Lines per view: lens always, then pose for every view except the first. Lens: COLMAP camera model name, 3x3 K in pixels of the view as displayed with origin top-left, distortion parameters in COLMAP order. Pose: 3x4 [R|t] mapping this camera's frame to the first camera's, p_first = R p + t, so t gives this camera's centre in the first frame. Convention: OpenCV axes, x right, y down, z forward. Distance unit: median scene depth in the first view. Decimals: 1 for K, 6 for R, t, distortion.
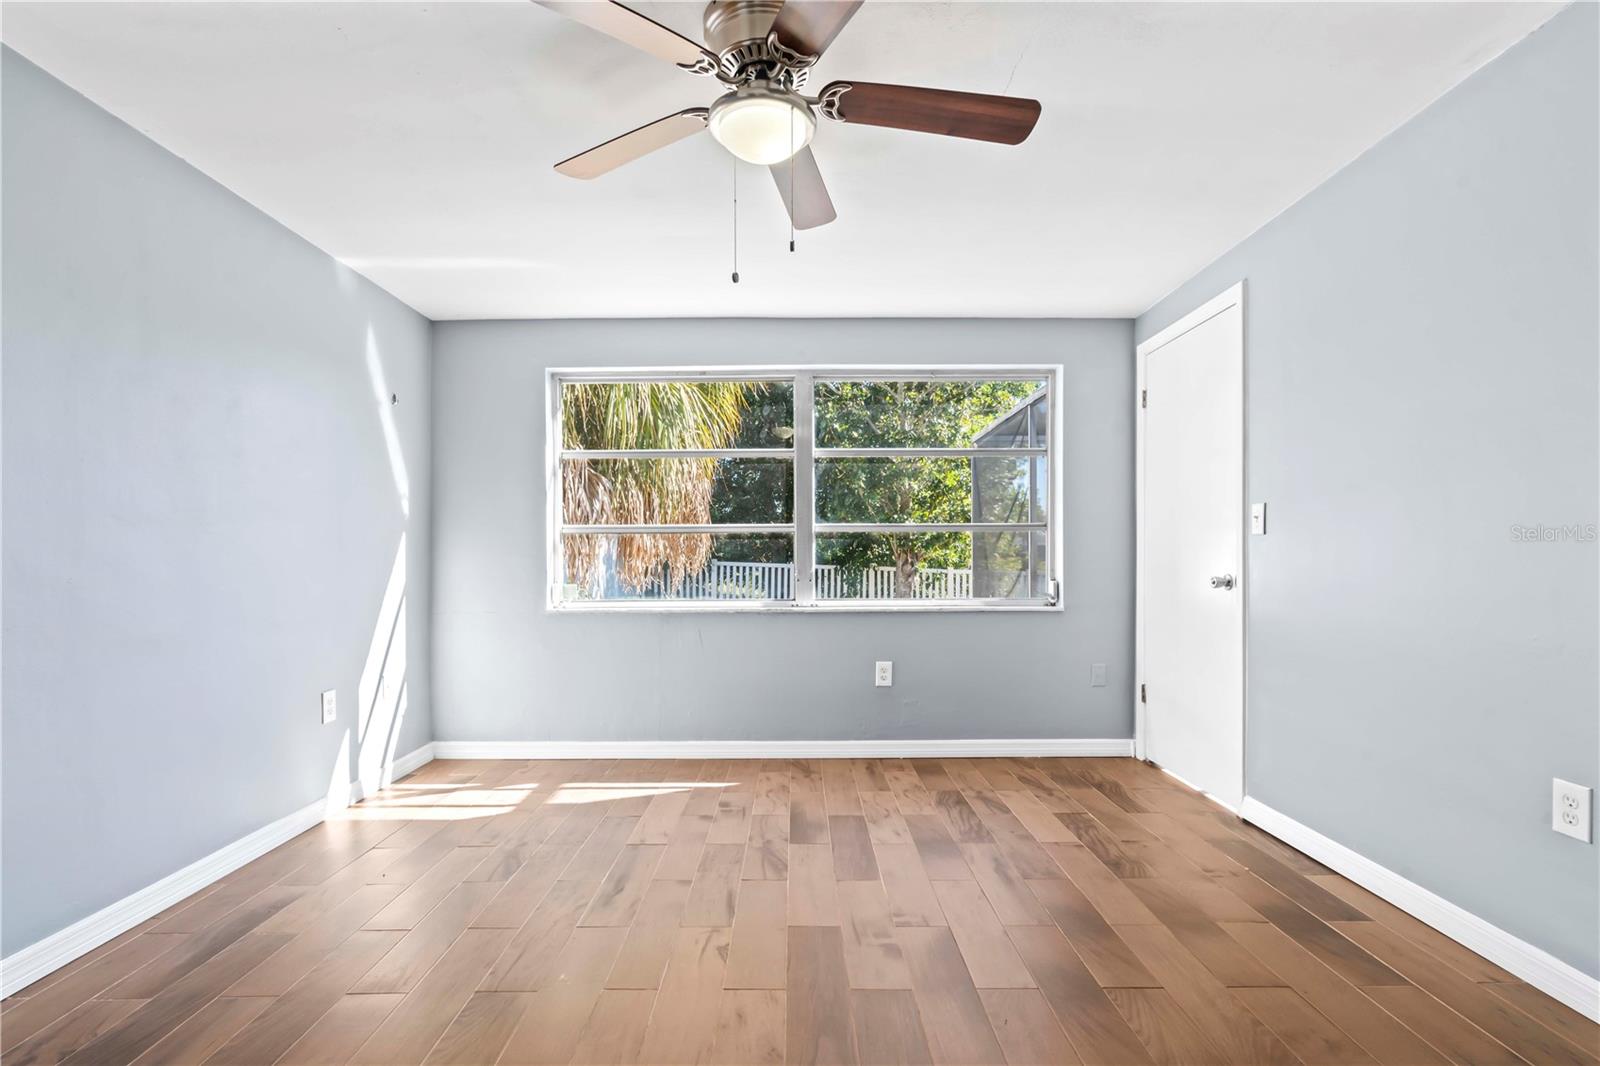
lens RADIAL K [[726.9, 0, 795.5], [0, 726.9, 549.5], [0, 0, 1]] dist [-0.007457, 0.003628]
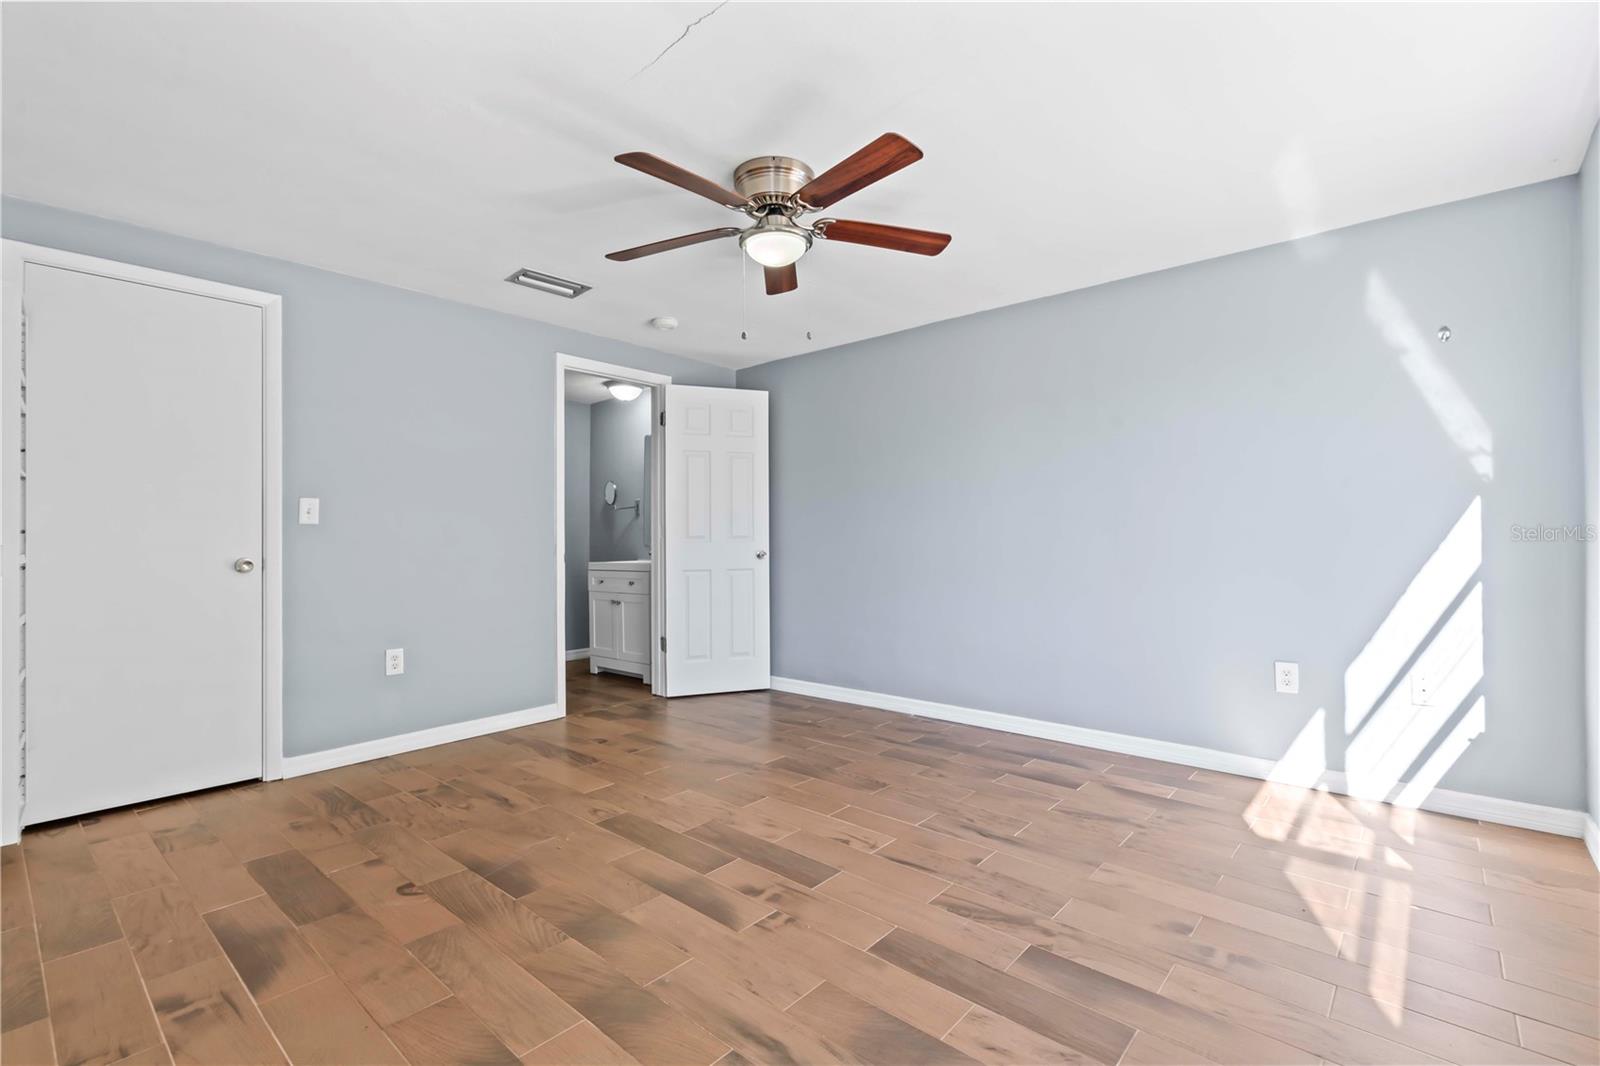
lens RADIAL K [[726.9, 0, 795.4], [0, 726.9, 528.9], [0, 0, 1]] dist [-0.007457, 0.003628]
pose [[-0.659790, 0.000473, -0.751450, 0.676242], [0.012463, 0.999869, -0.010313, 0.007911], [0.751347, -0.016169, -0.659710, 1.314847]]
